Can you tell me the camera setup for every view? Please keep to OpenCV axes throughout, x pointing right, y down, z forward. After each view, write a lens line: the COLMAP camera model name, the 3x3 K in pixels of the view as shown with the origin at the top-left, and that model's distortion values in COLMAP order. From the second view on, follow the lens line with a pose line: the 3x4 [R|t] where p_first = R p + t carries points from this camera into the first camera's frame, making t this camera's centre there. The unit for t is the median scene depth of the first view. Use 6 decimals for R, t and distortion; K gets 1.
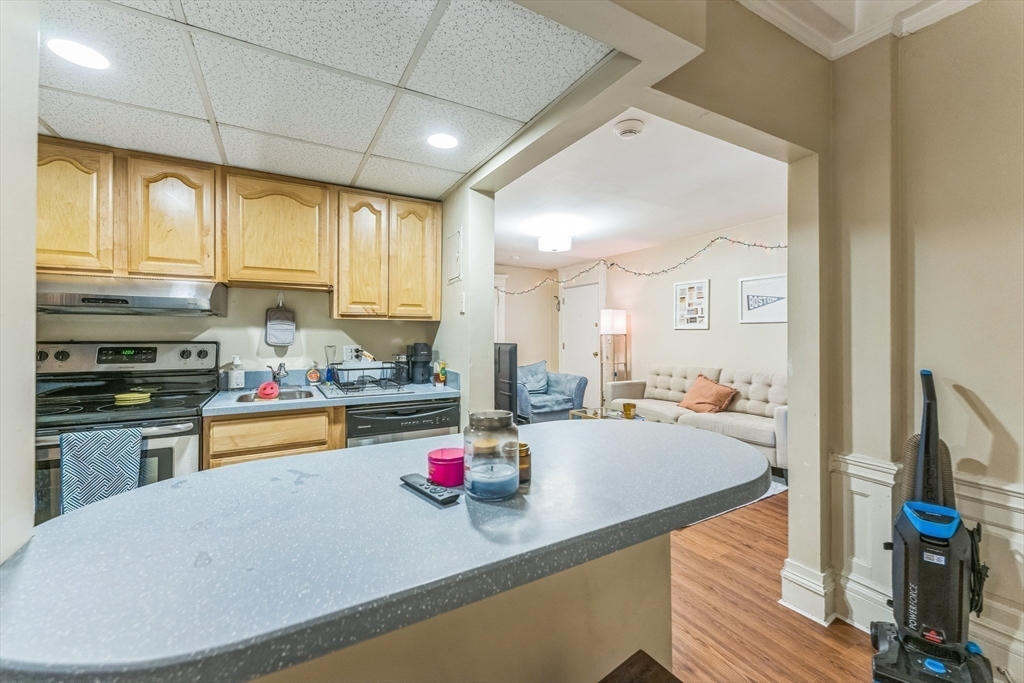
lens RADIAL K [[417.2, 0, 512.1], [0, 417.2, 335.0], [0, 0, 1]] dist [0.000383, 0.000055]
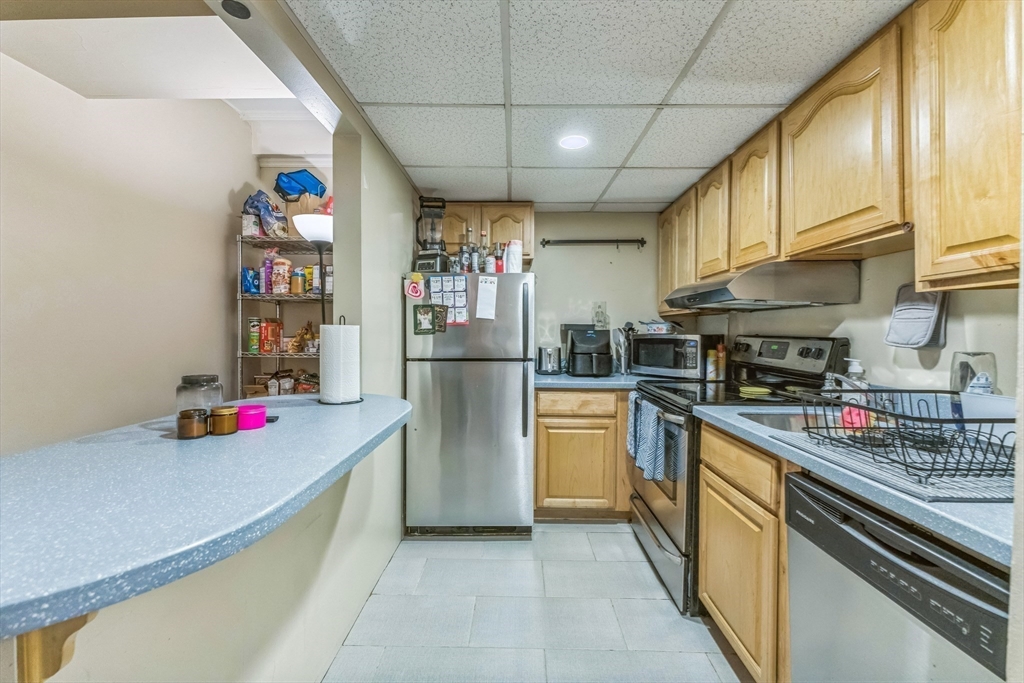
lens RADIAL K [[417.2, 0, 513.0], [0, 417.2, 335.9], [0, 0, 1]] dist [0.000383, 0.000055]
pose [[-0.502185, 0.005561, -0.864743, 0.213124], [-0.005494, 0.999939, 0.009621, 0.008075], [0.864743, 0.009583, -0.502123, 0.888891]]
